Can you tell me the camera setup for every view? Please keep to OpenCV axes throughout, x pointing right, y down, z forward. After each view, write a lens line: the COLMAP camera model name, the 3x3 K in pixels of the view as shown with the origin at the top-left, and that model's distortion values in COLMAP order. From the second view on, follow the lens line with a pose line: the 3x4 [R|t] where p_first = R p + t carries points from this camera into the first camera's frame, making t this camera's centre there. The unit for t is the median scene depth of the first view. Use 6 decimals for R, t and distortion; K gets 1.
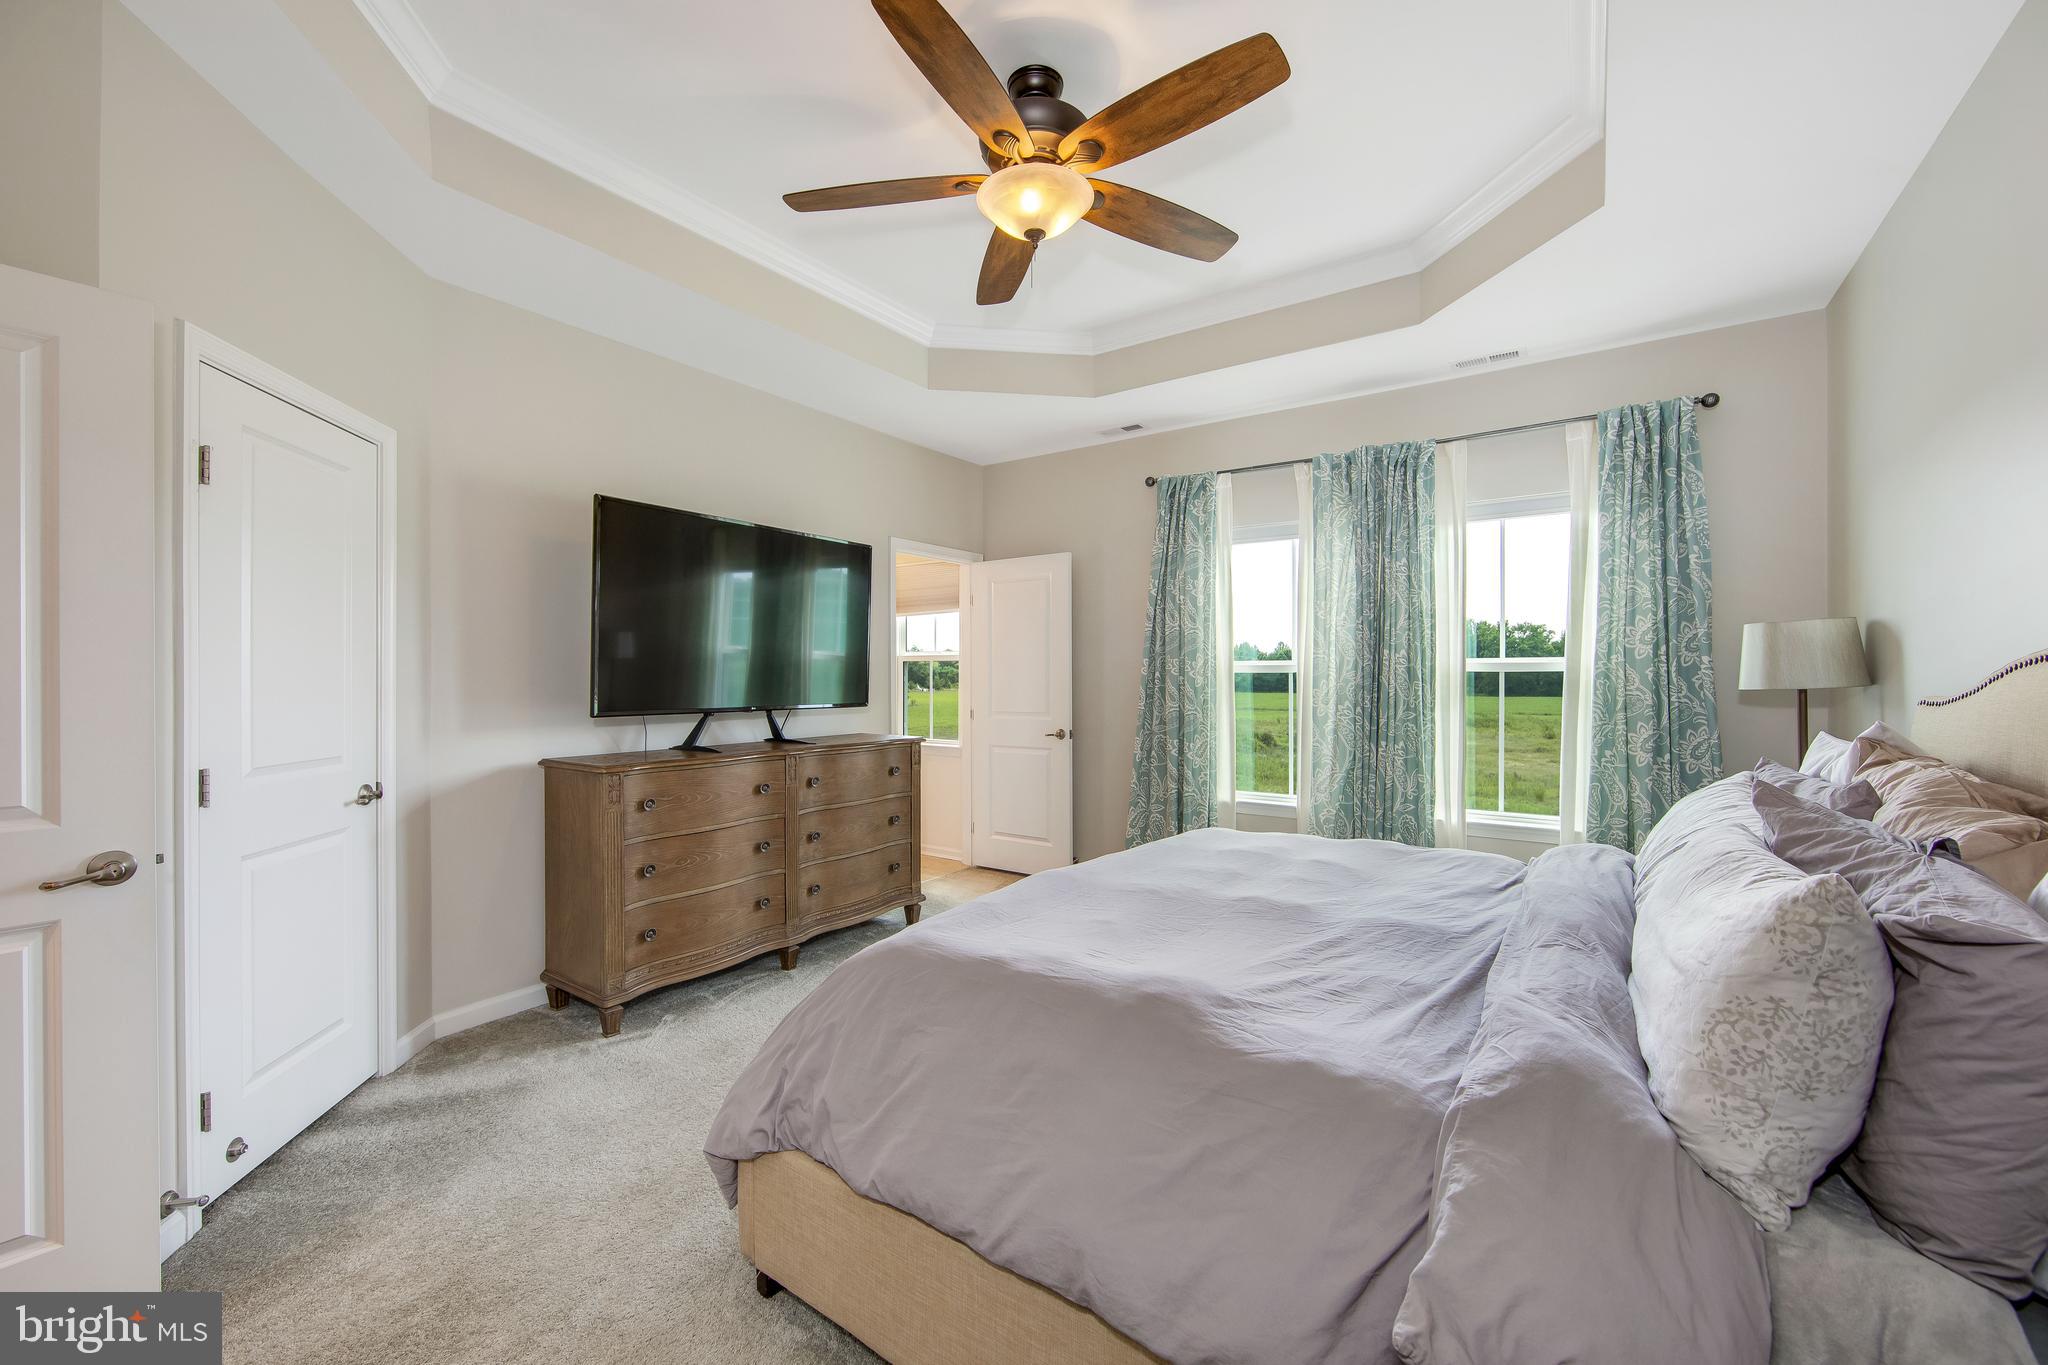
lens RADIAL K [[815.9, 0, 1016.5], [0, 815.9, 682.7], [0, 0, 1]] dist [-0.004029, 0.000158]
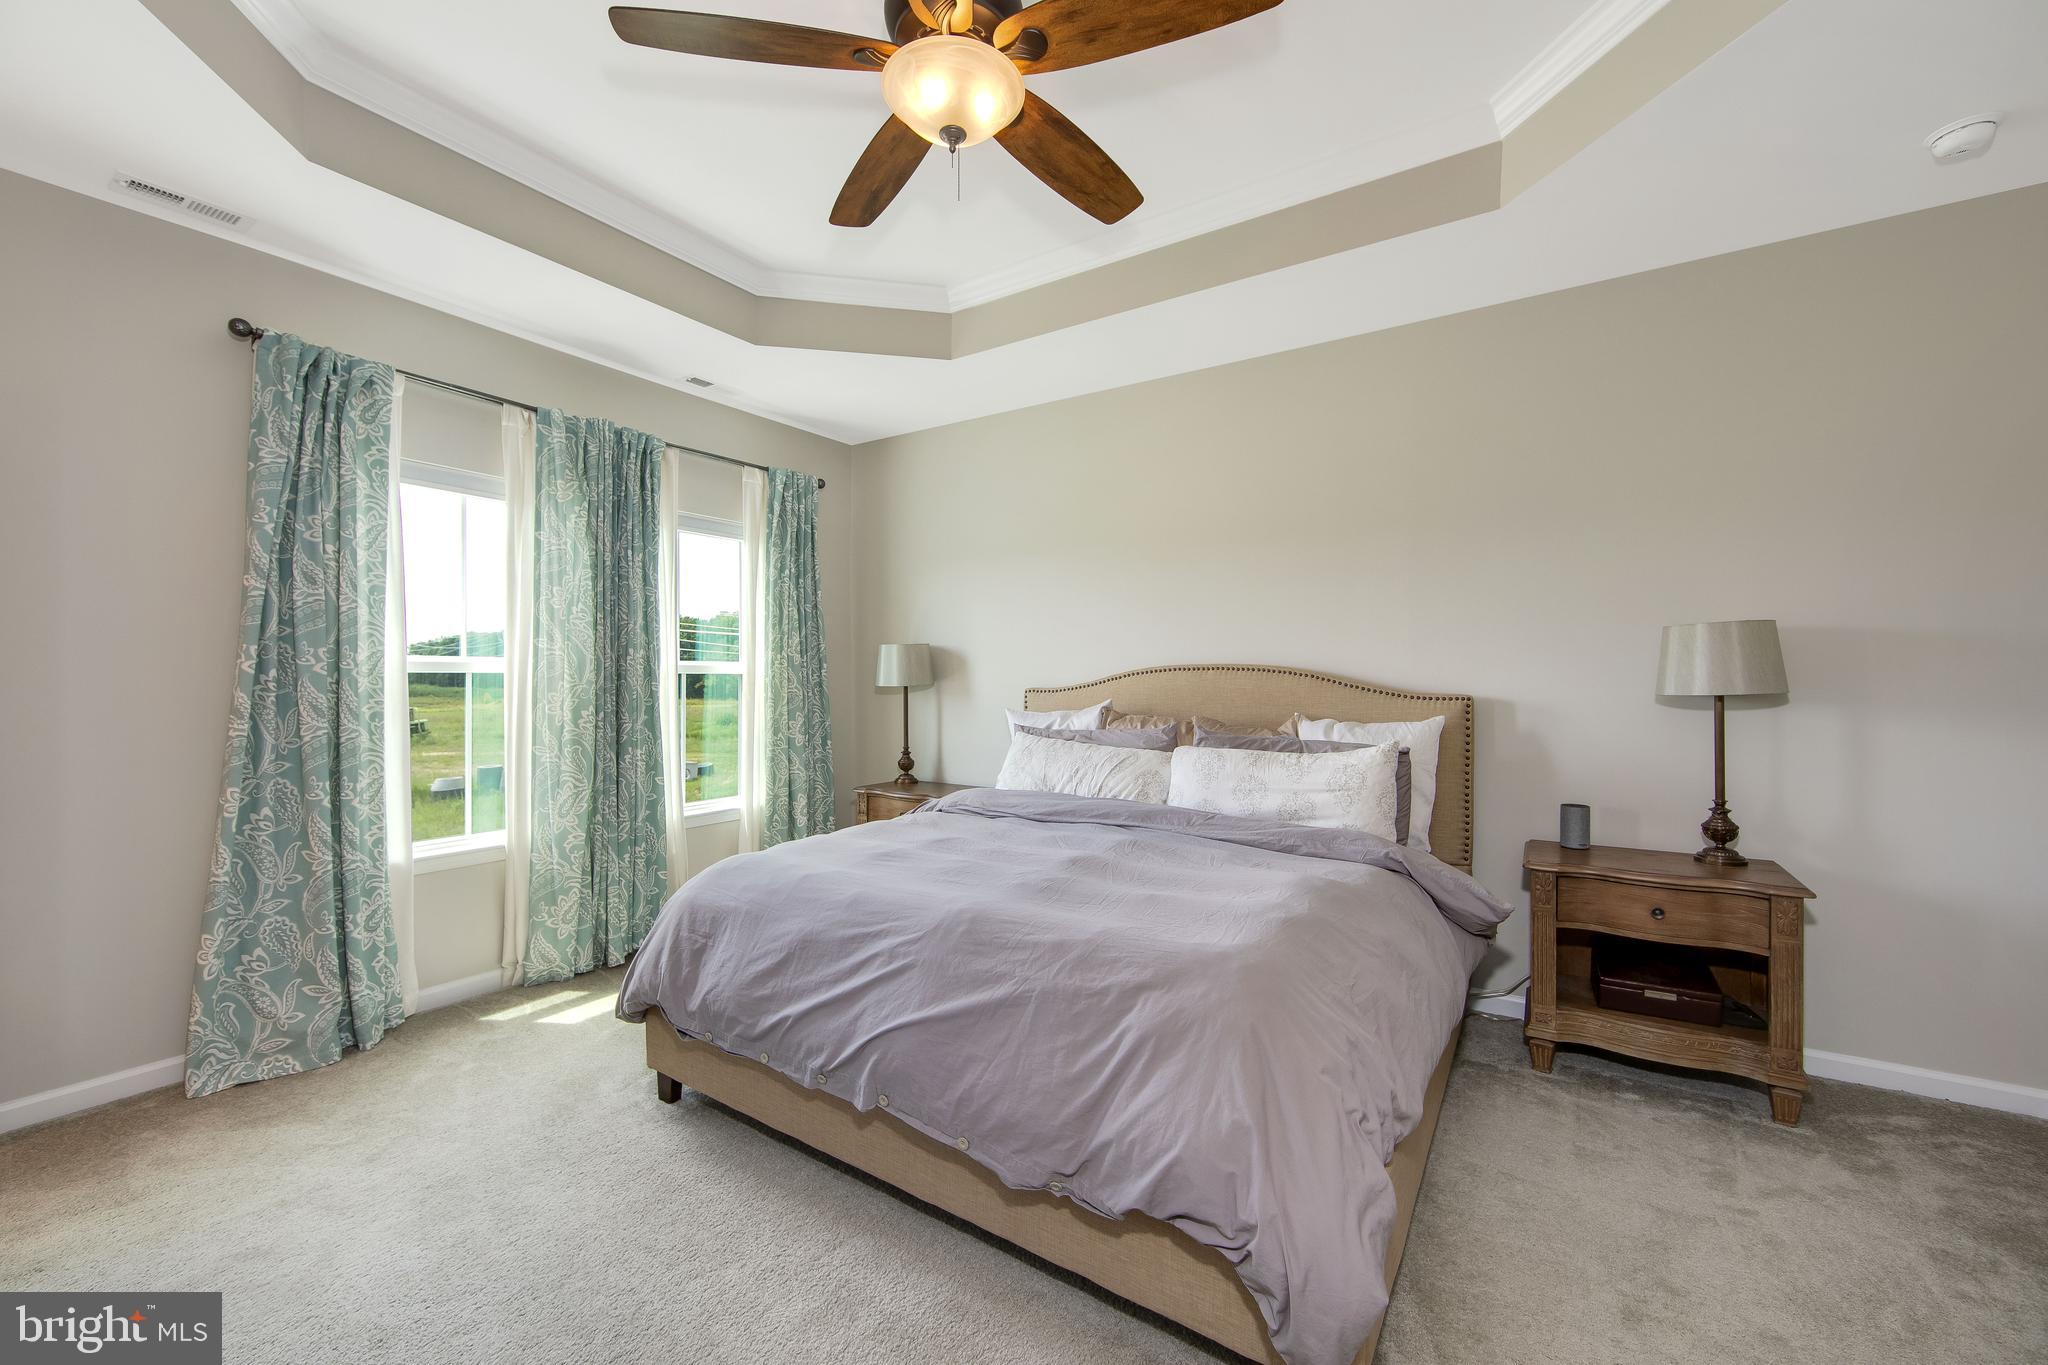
lens RADIAL K [[809.8, 0, 1015.0], [0, 809.8, 682.4], [0, 0, 1]] dist [-0.005534, -0.000177]
pose [[-0.022398, -0.007768, 0.999719, -0.465421], [0.005779, 0.999952, 0.007899, -0.006992], [-0.999732, 0.005954, -0.022352, 0.562131]]
